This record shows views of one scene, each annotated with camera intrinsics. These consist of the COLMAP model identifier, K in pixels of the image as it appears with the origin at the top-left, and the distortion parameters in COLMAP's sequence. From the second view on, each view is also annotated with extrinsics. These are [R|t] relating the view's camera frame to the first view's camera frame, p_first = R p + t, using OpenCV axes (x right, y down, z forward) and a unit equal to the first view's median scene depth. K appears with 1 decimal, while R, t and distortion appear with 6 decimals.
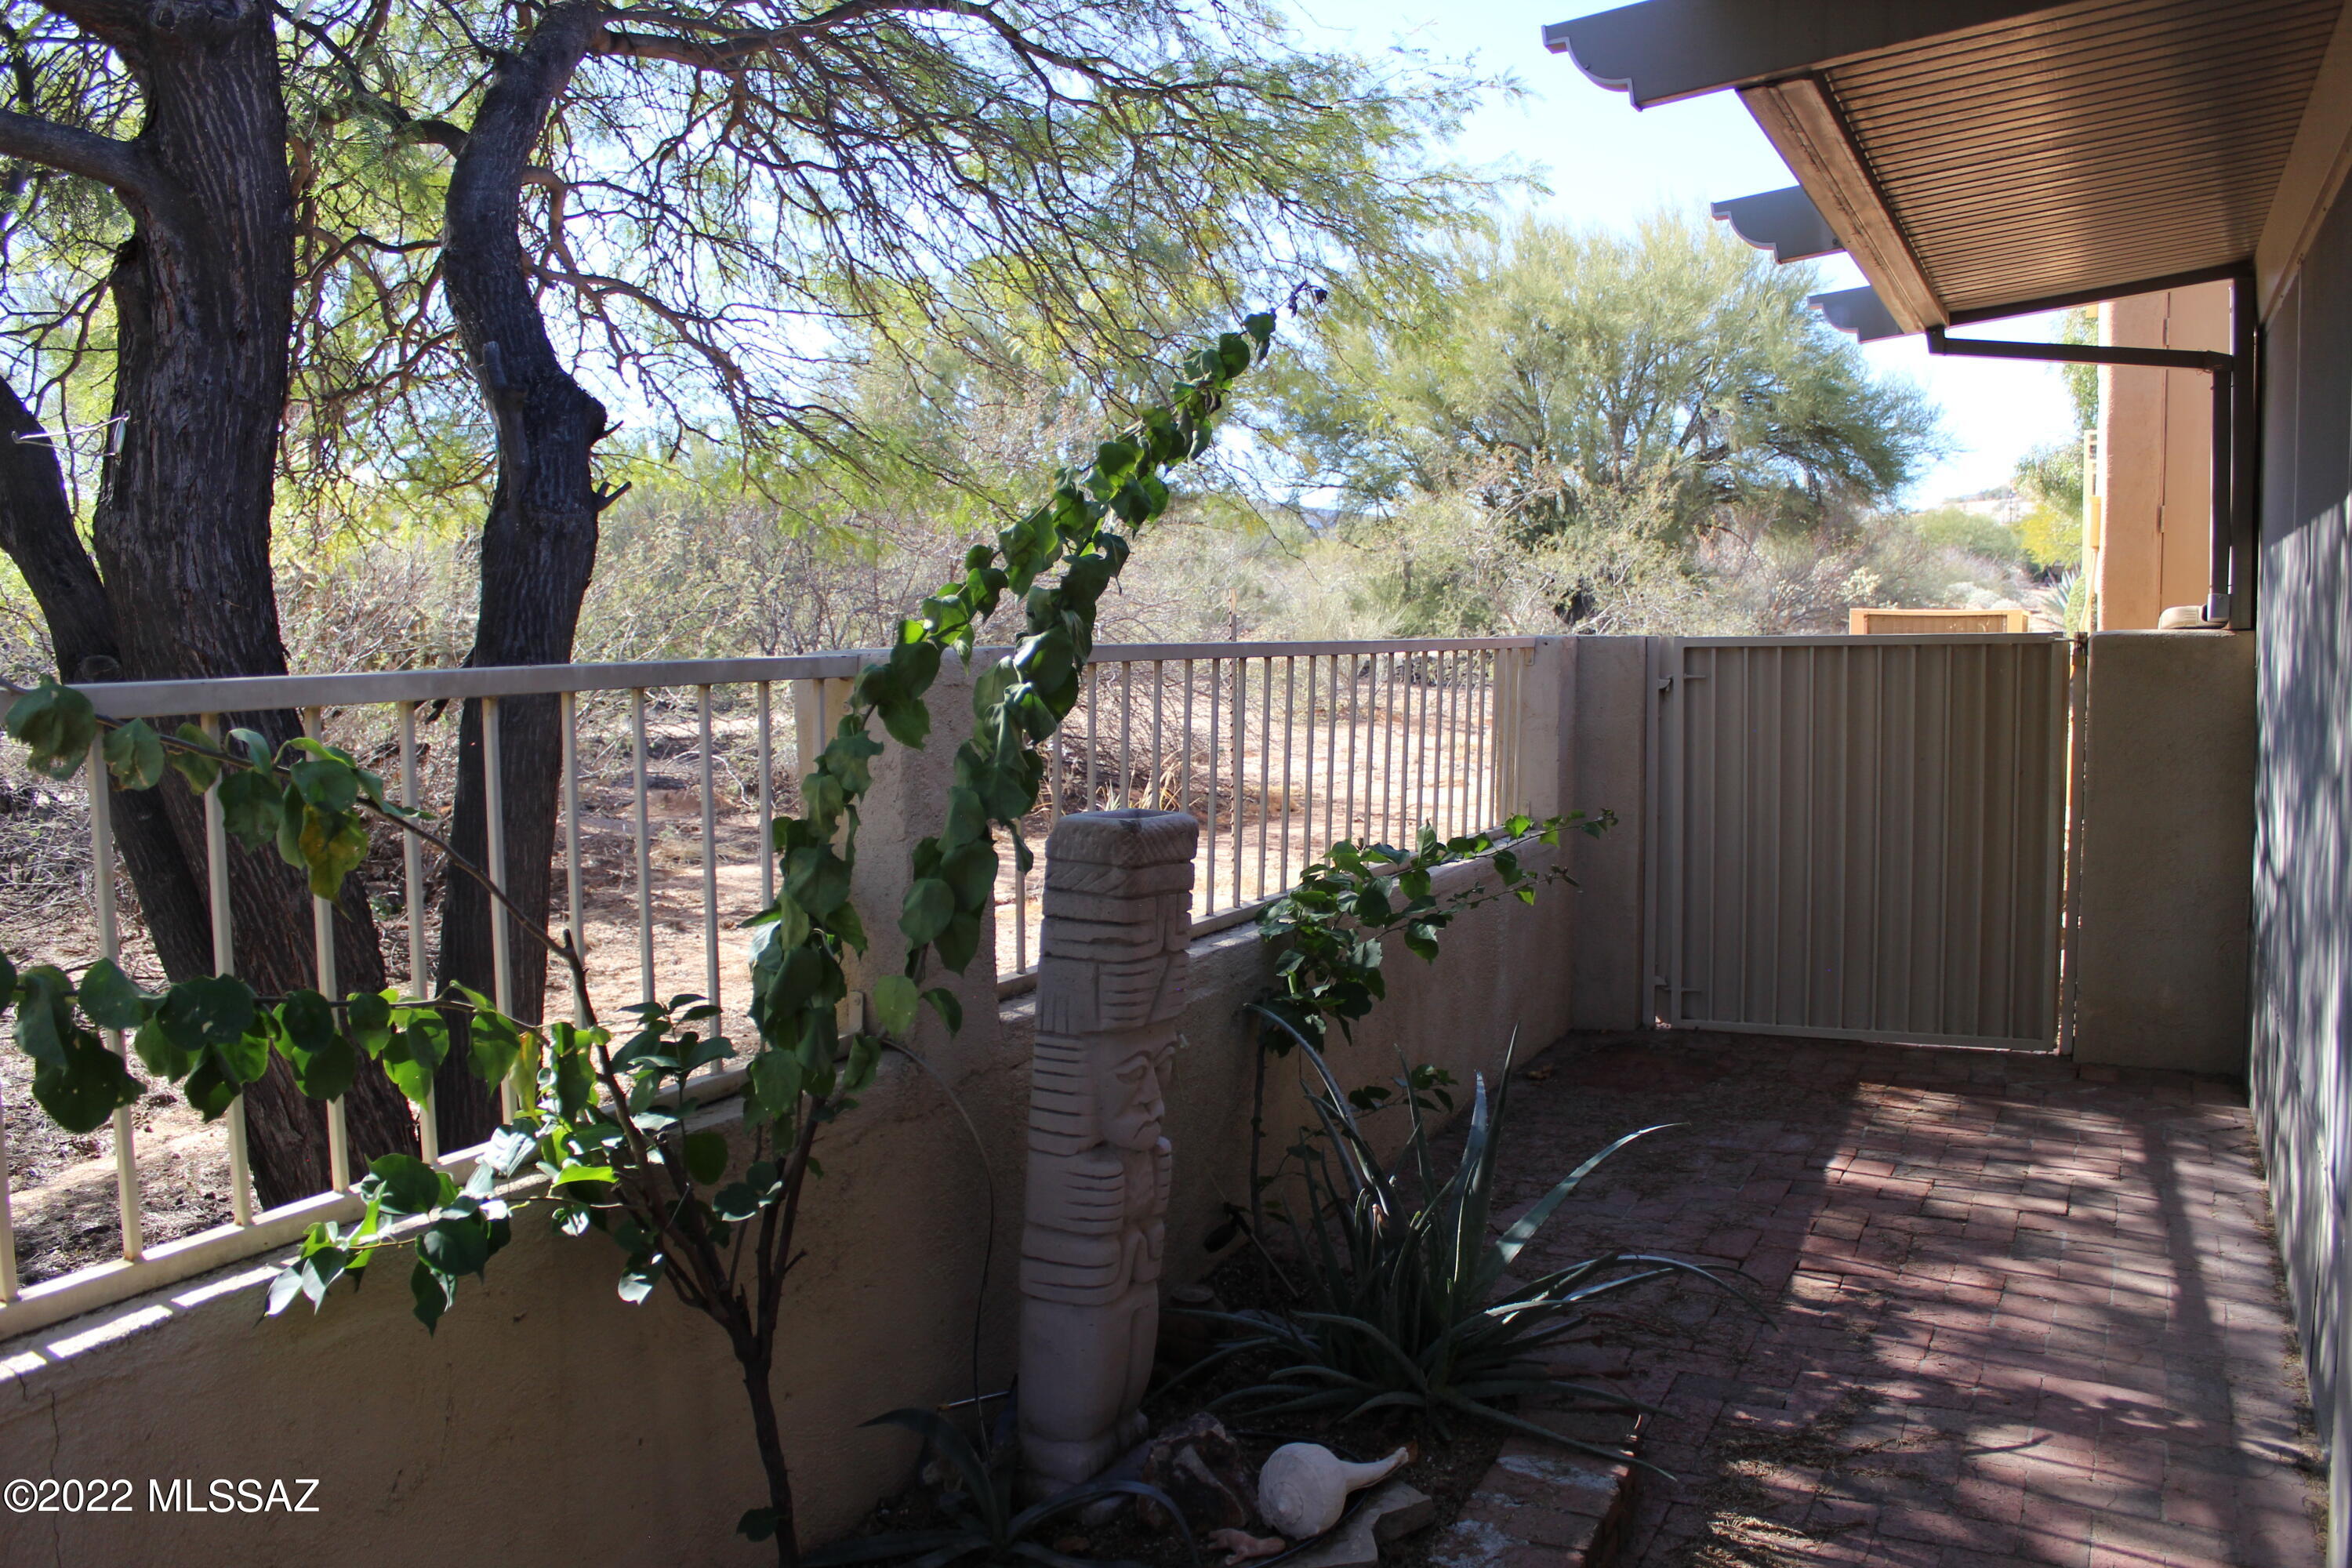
lens RADIAL K [[1895.0, 0, 1167.2], [0, 1895.0, 759.9], [0, 0, 1]] dist [-0.085876, 0.007598]
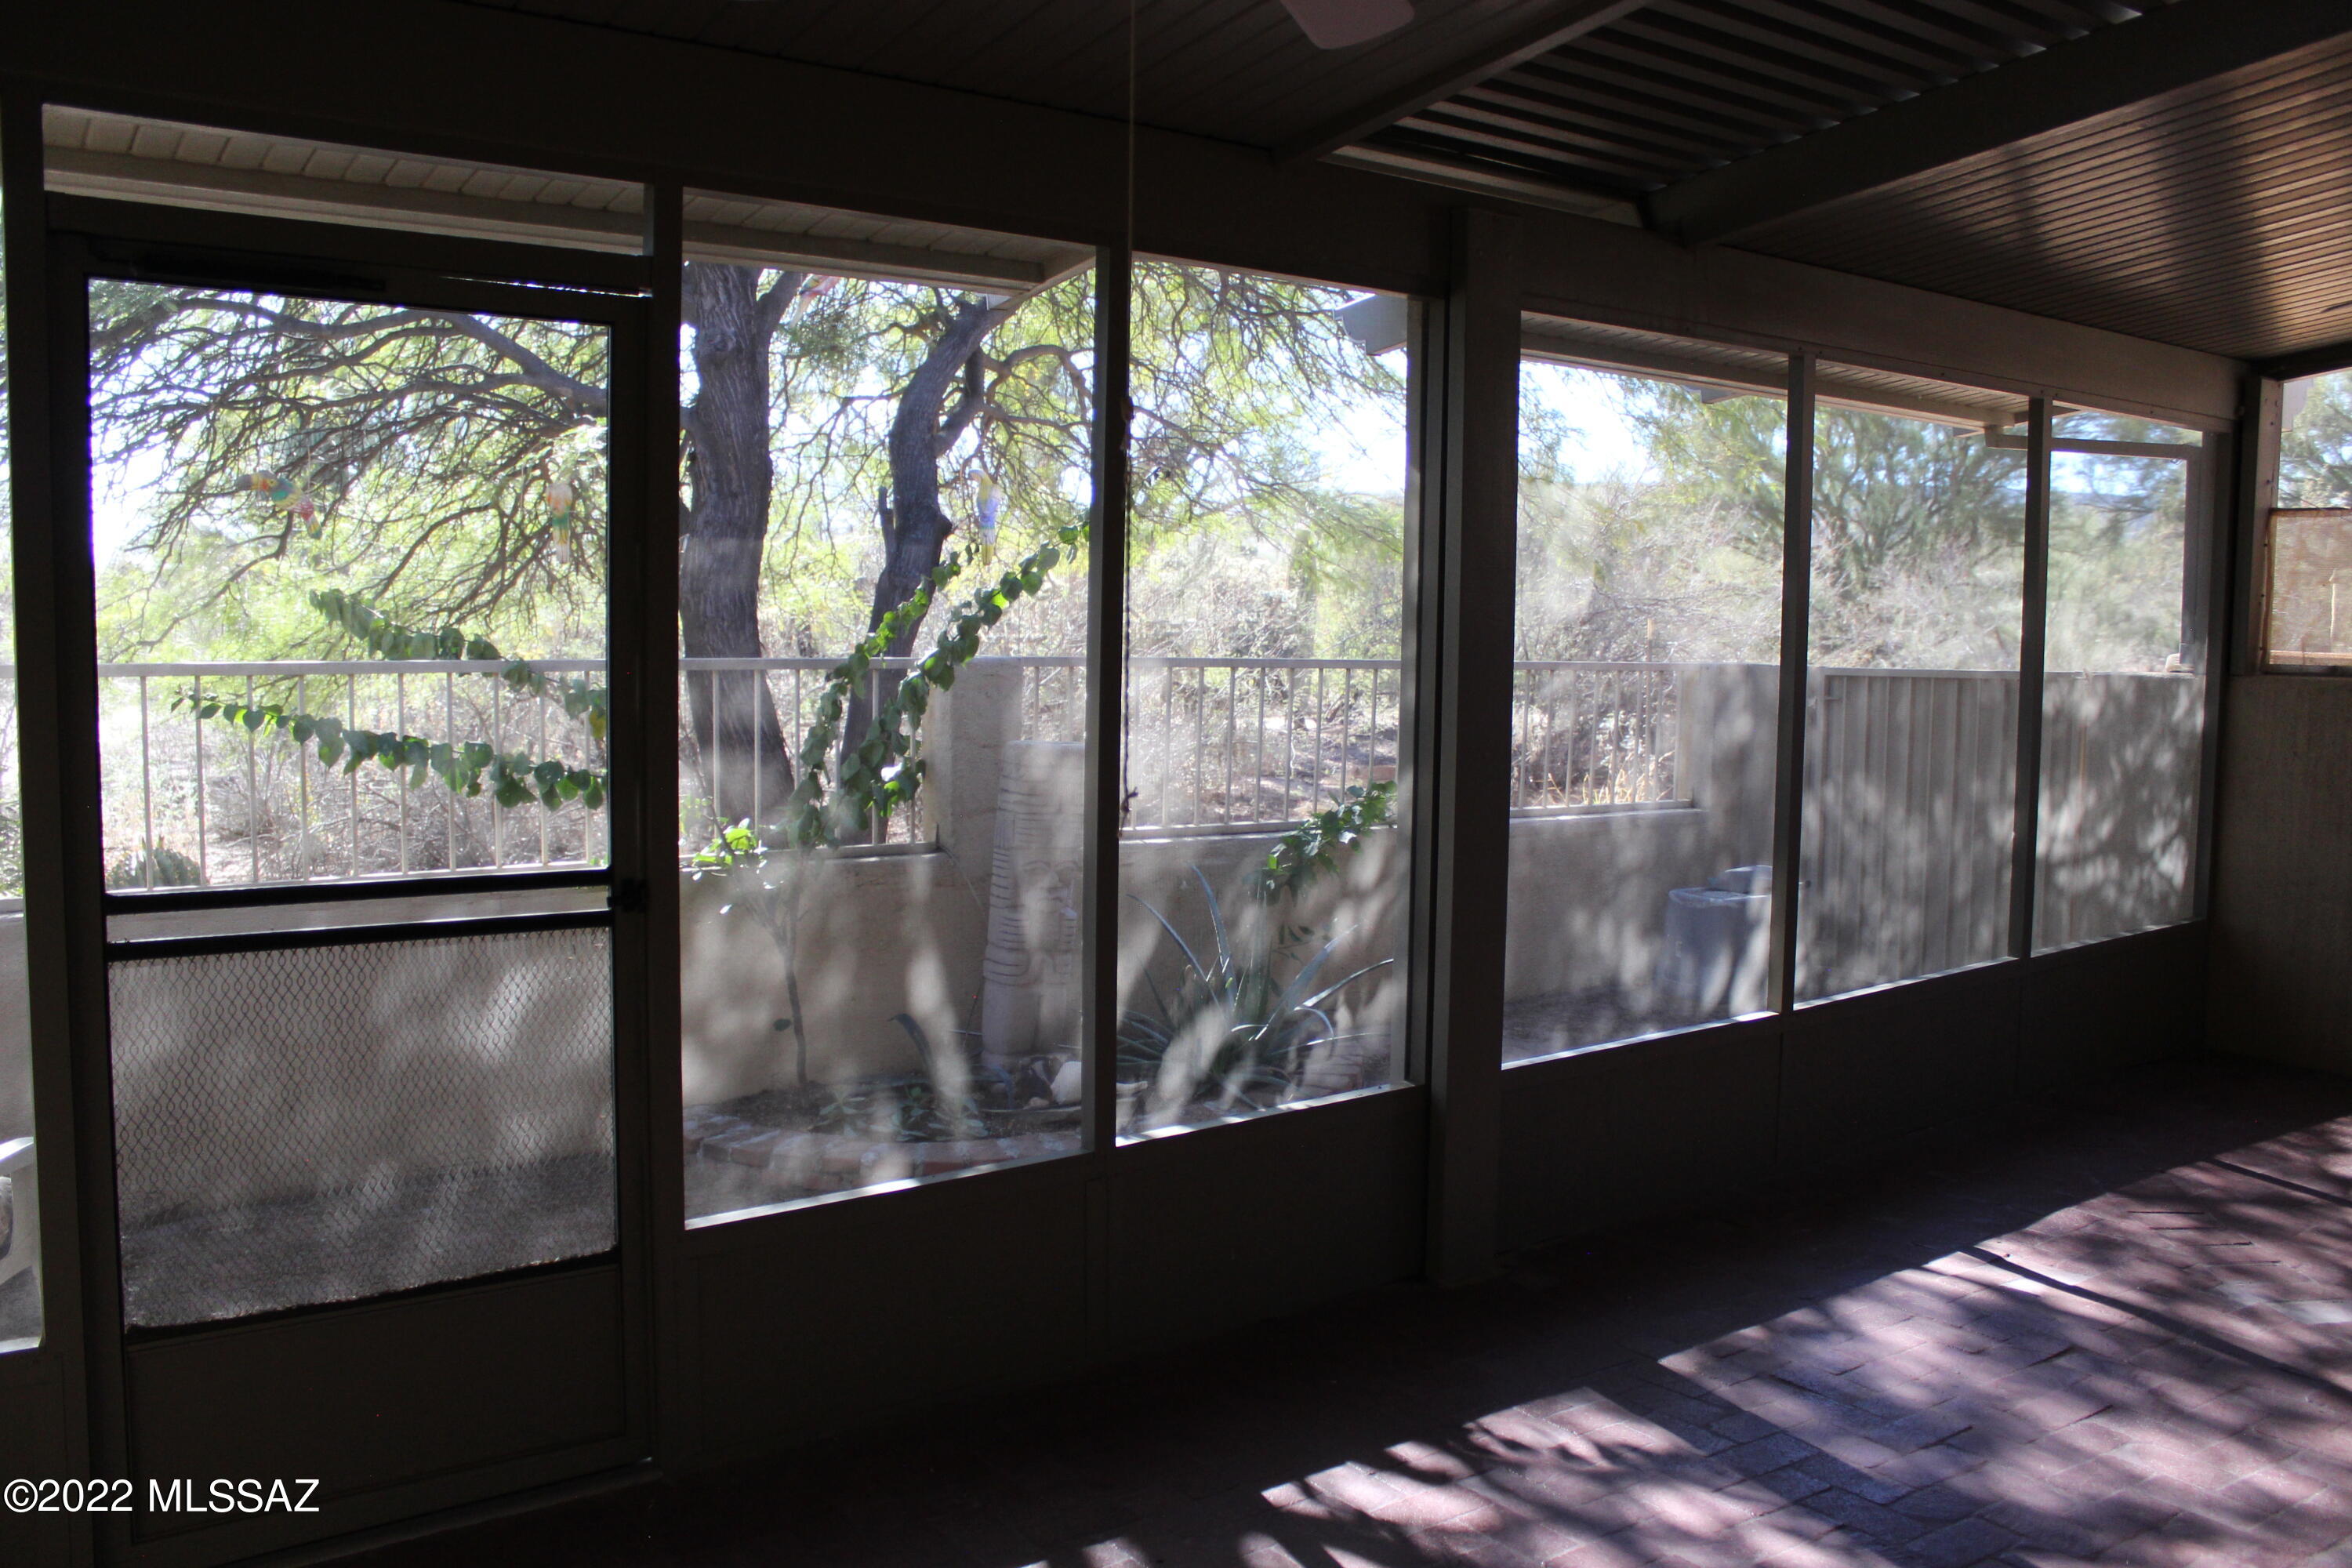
lens RADIAL K [[1895.0, 0, 1167.2], [0, 1895.0, 759.9], [0, 0, 1]] dist [-0.085876, 0.007598]
pose [[0.877286, 0.055599, -0.476738, 0.134333], [-0.057299, 0.998297, 0.010986, 0.002415], [0.476536, 0.017679, 0.878977, -0.088585]]
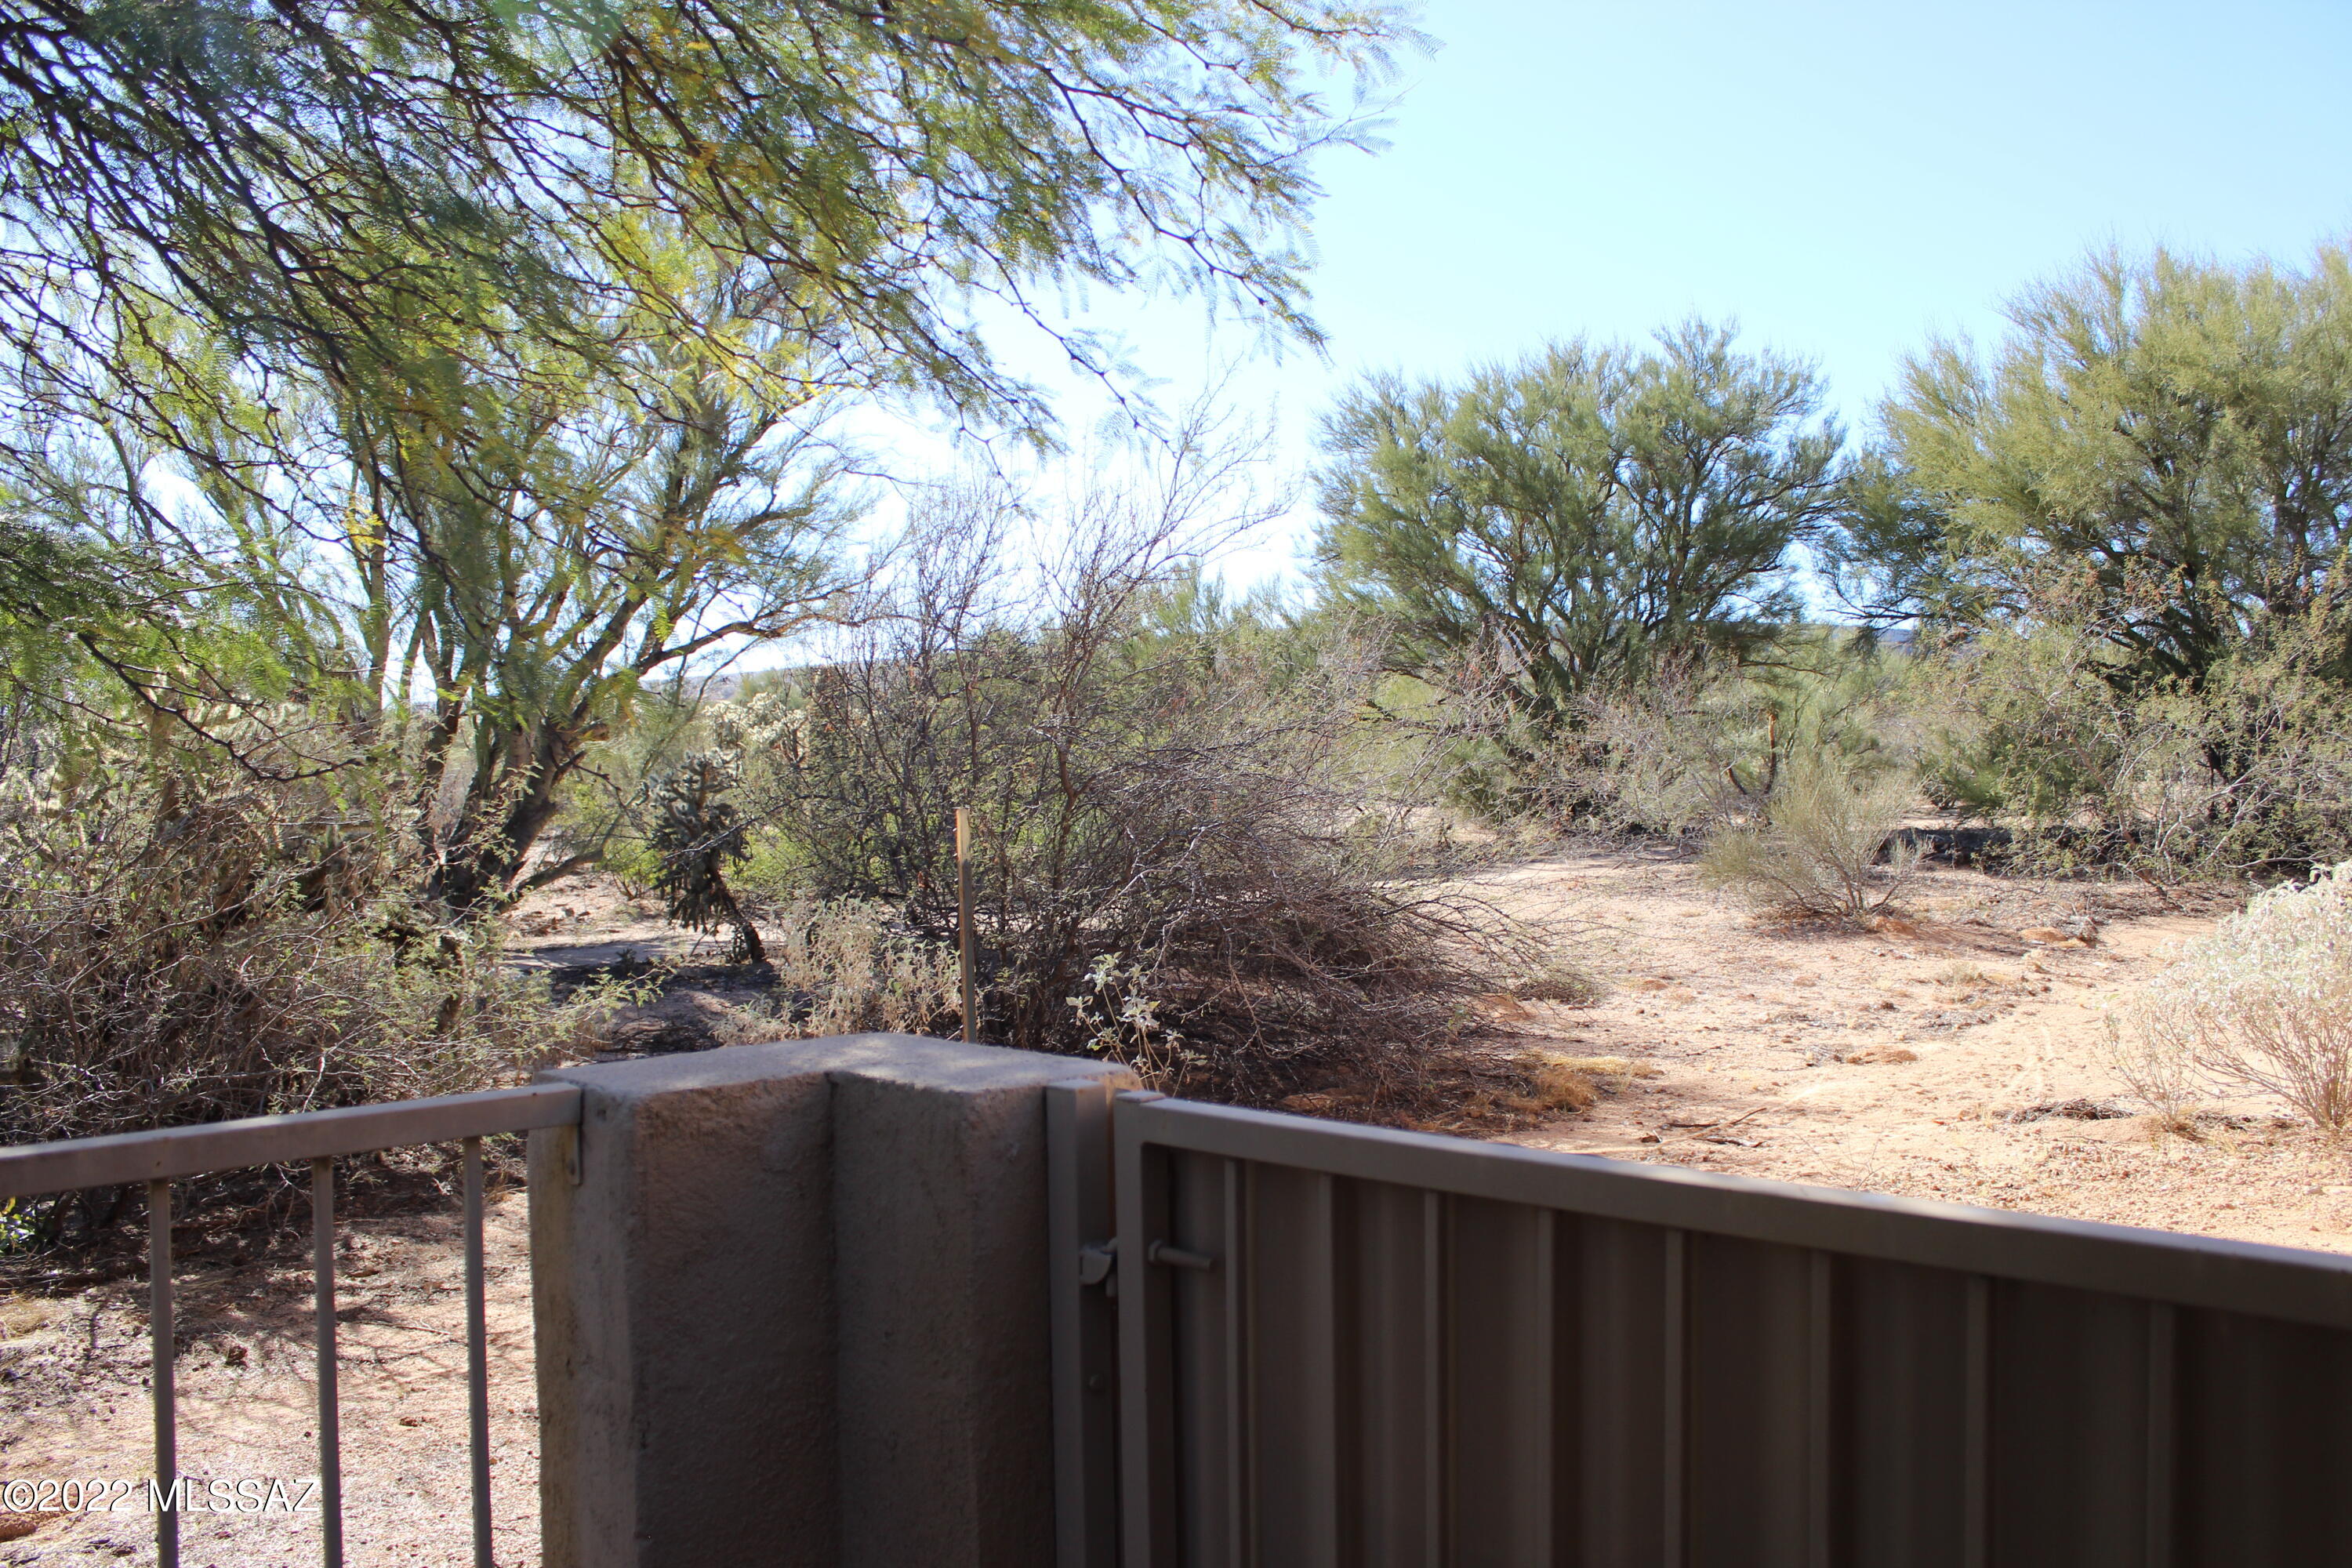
lens RADIAL K [[1980.1, 0, 1176.0], [0, 1980.1, 784.0], [0, 0, 1]] dist [-0.154184, 0.131962]
pose [[0.938847, -0.000806, -0.344335, 0.103324], [-0.021998, 0.997814, -0.062314, -0.022446], [0.343632, 0.066078, 0.936777, 0.184577]]
